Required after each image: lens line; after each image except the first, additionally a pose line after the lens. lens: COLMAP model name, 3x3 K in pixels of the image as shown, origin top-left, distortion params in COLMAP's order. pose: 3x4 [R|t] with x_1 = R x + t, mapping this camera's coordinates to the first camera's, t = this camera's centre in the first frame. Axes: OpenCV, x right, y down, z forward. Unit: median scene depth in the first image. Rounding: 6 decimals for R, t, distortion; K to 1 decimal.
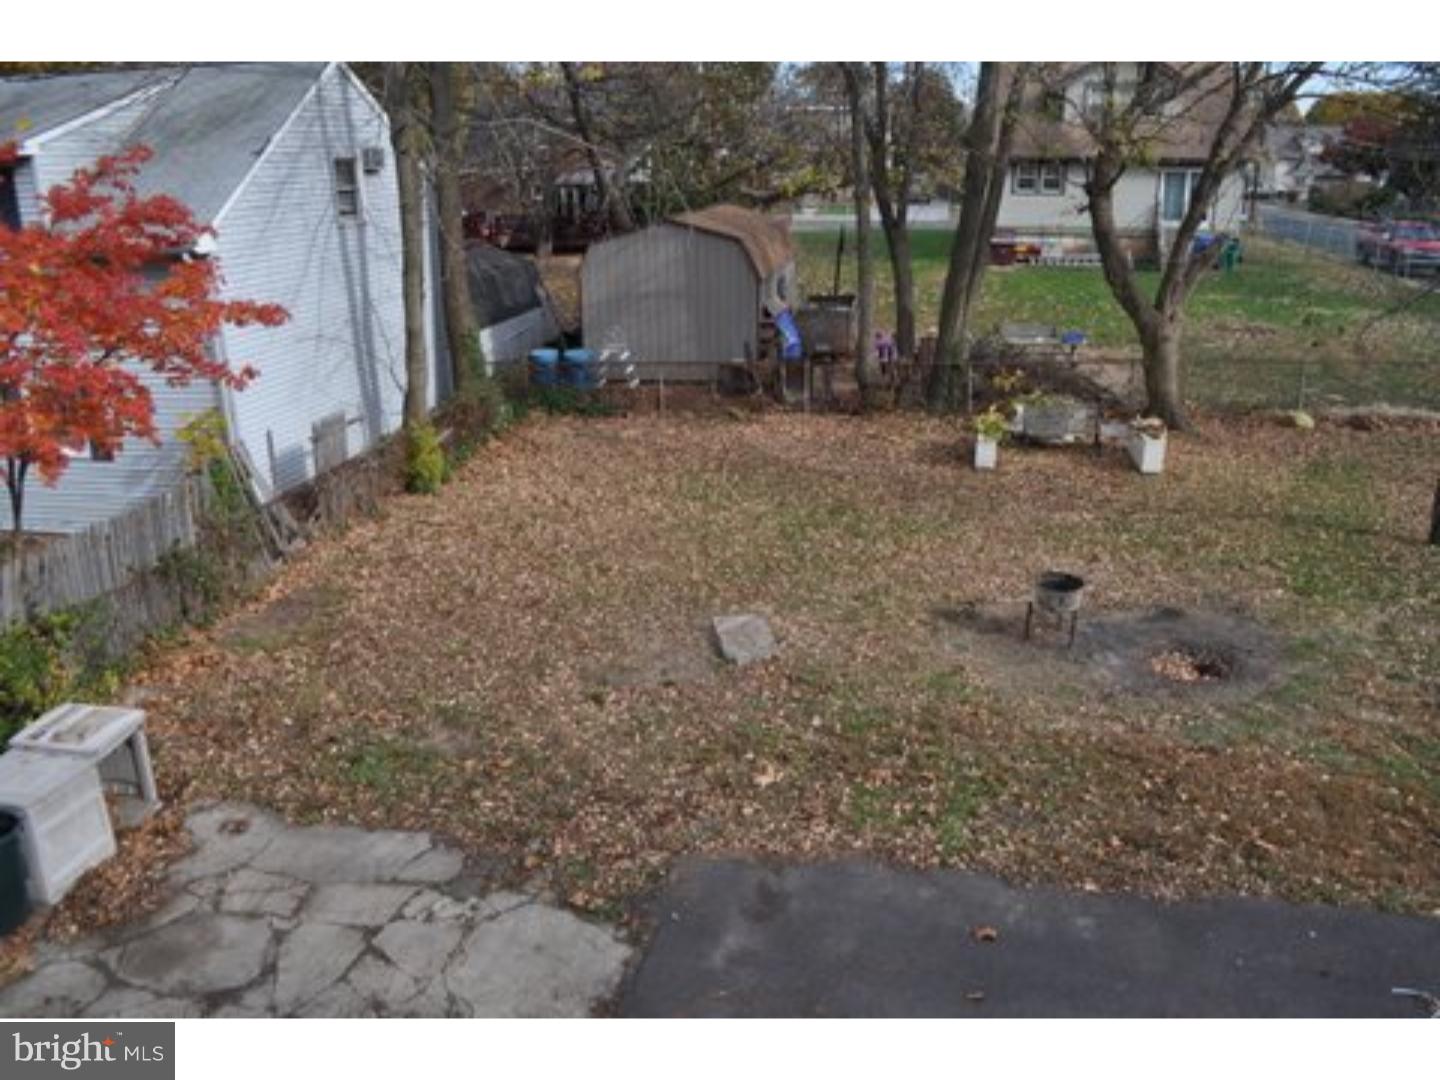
lens RADIAL K [[1146.4, 0, 719.3], [0, 1146.4, 537.8], [0, 0, 1]] dist [-0.088590, 0.014679]
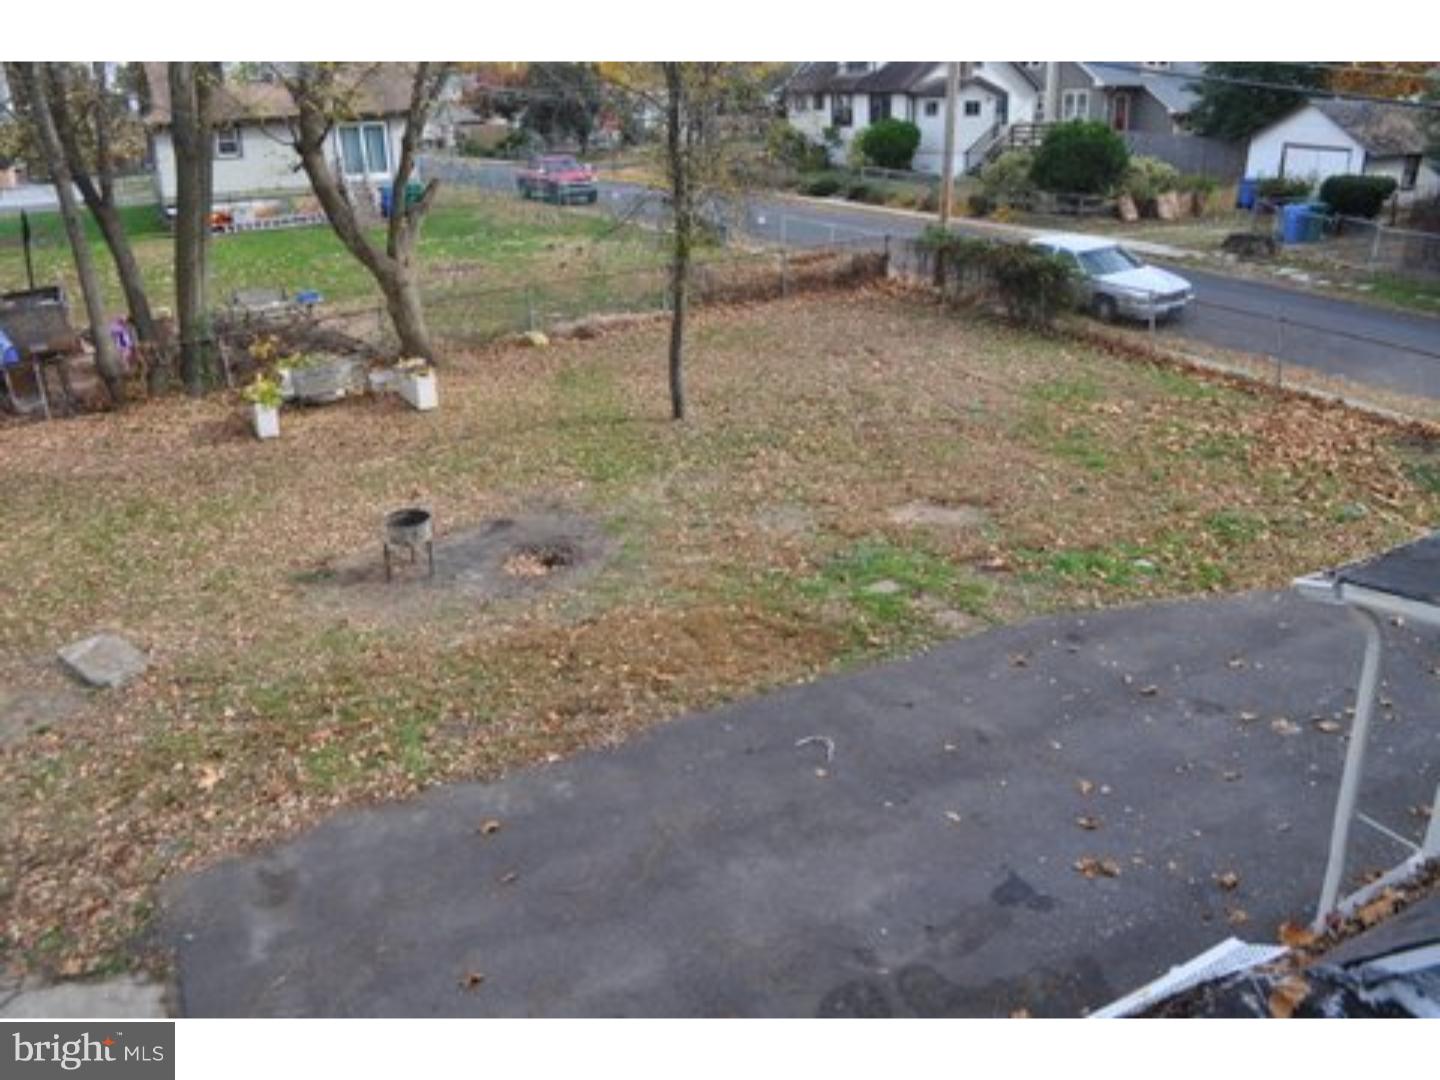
lens RADIAL K [[1146.4, 0, 719.1], [0, 1146.4, 540.3], [0, 0, 1]] dist [-0.088590, 0.014679]
pose [[0.763136, -0.246234, 0.597489, -0.102982], [0.224802, 0.967971, 0.111789, 0.004863], [-0.605878, 0.049007, 0.794047, -0.012701]]
